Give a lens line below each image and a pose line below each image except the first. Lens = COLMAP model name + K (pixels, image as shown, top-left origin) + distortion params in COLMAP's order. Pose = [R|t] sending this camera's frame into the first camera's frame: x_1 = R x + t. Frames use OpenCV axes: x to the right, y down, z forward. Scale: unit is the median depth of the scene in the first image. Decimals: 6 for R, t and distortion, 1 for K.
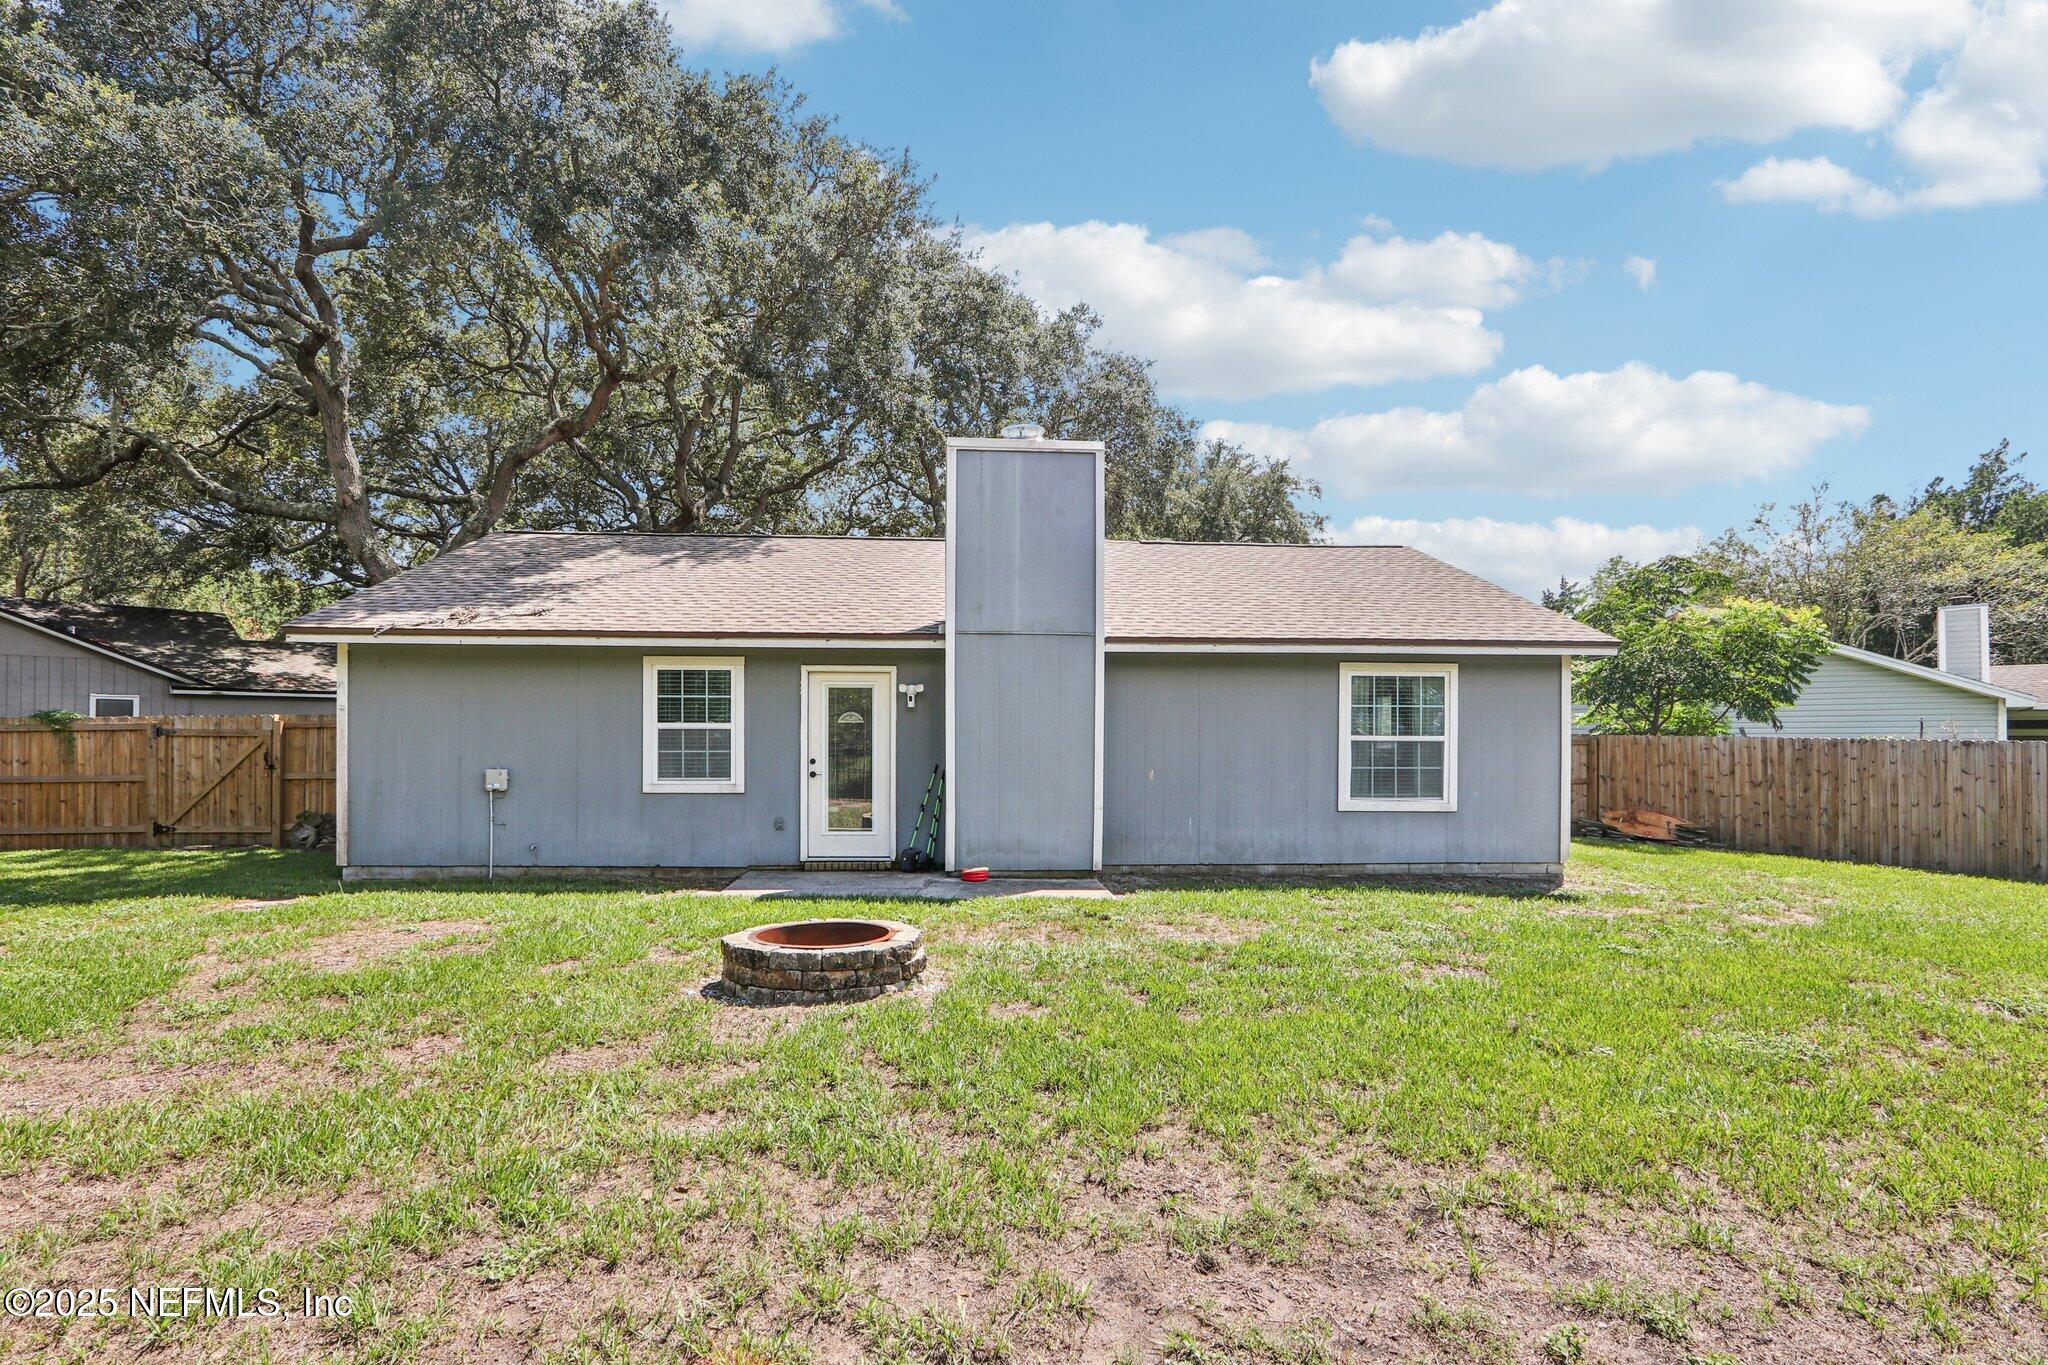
lens RADIAL K [[971.7, 0, 1017.7], [0, 971.7, 710.7], [0, 0, 1]] dist [-0.012854, -0.000553]
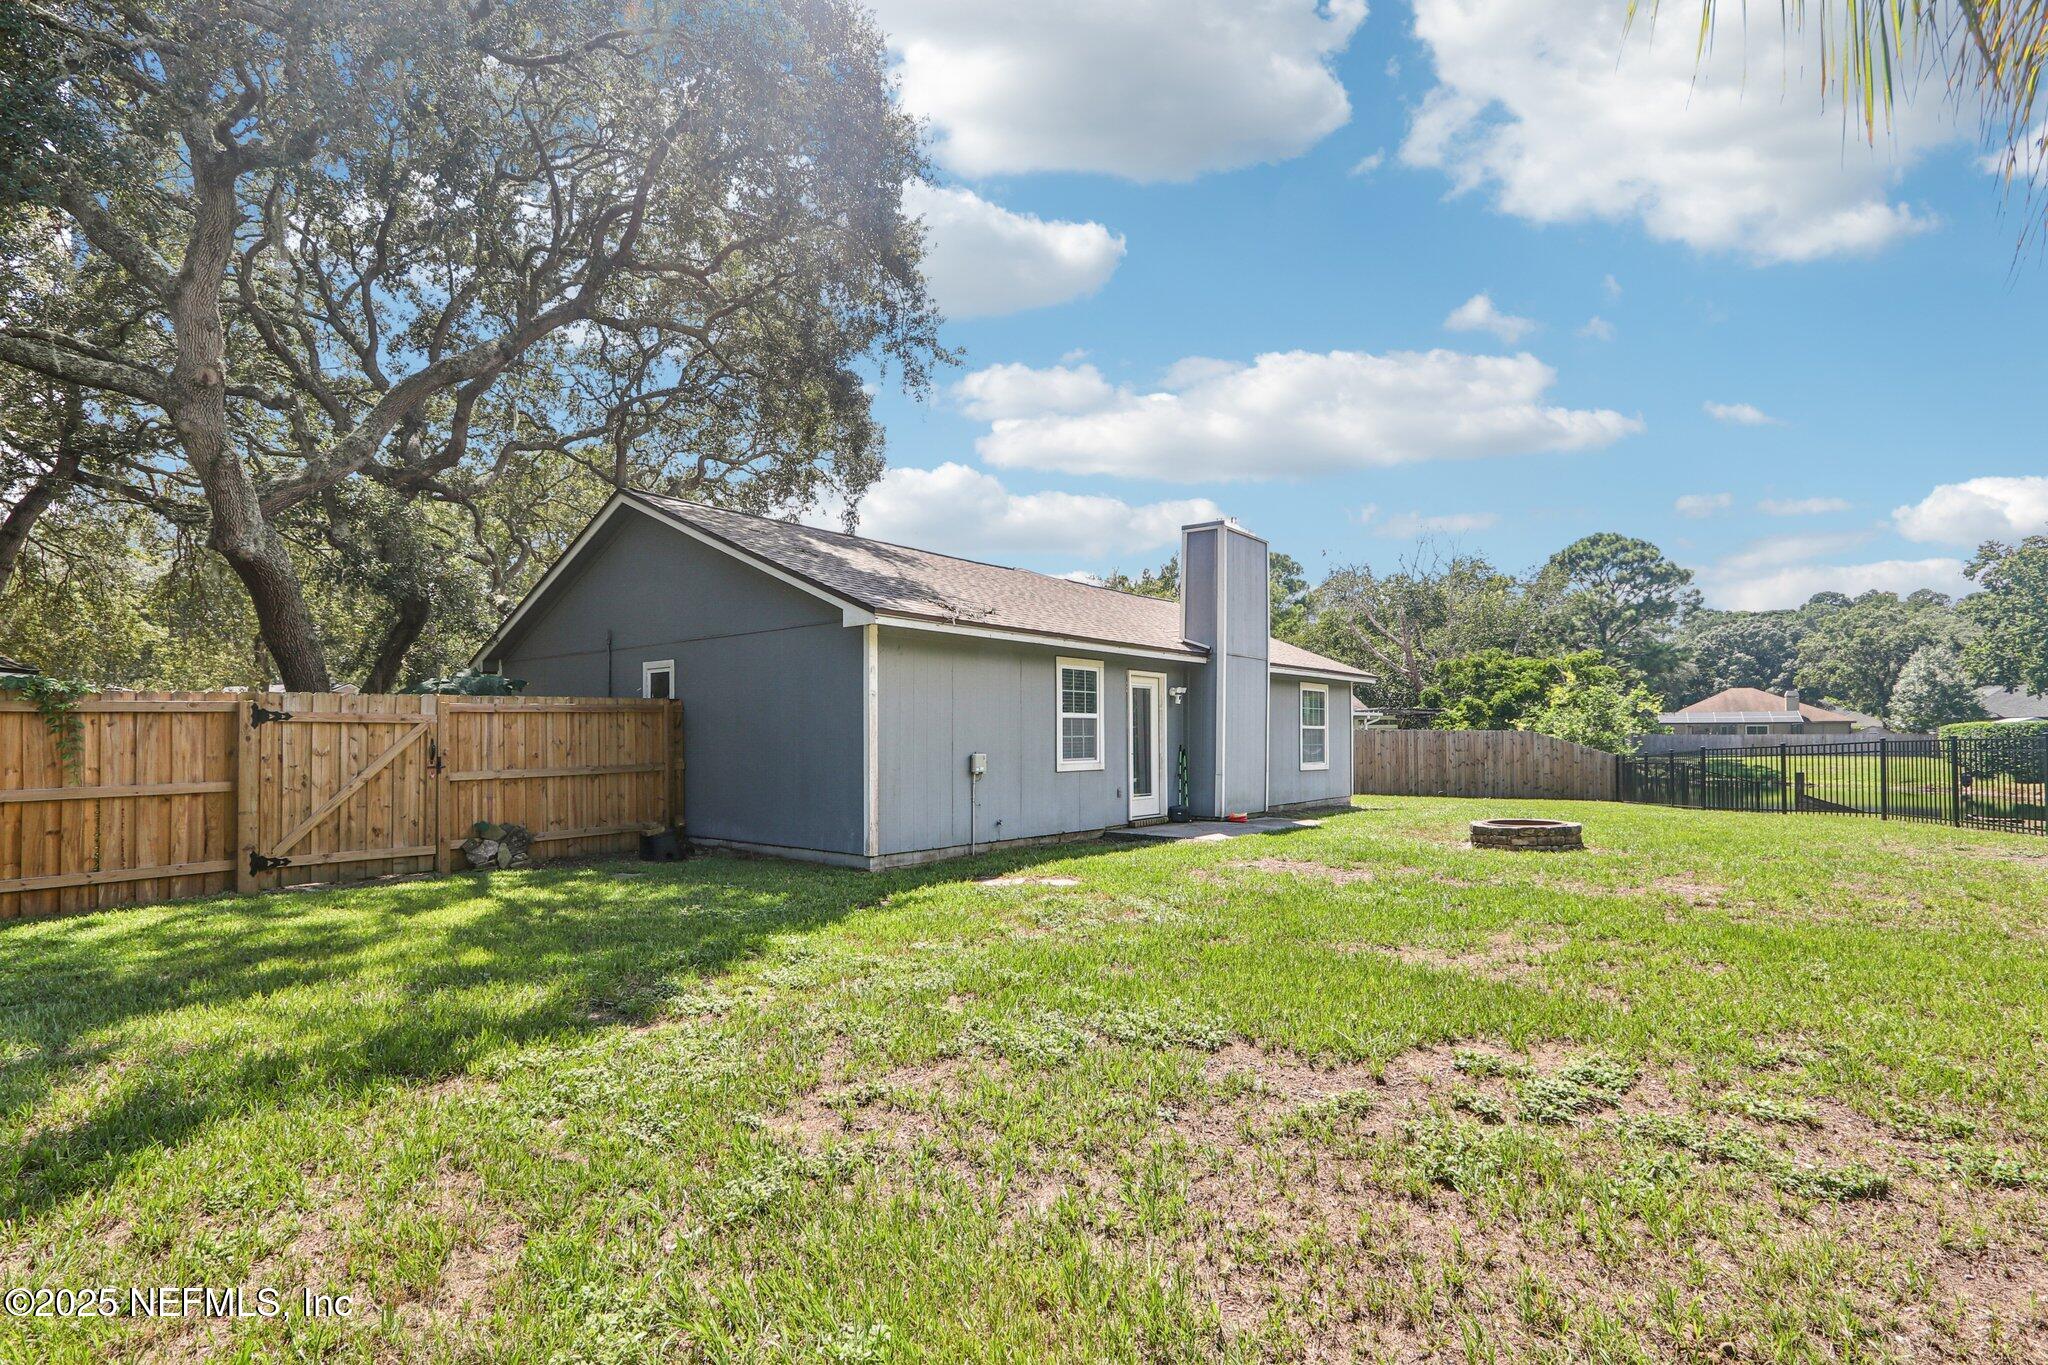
lens RADIAL K [[995.8, 0, 1001.4], [0, 995.8, 747.7], [0, 0, 1]] dist [-0.015017, 0.000606]
pose [[0.685336, -0.007787, 0.728186, -1.314785], [-0.006546, 0.999837, 0.016852, 0.036349], [-0.728198, -0.016316, 0.685173, 0.207612]]
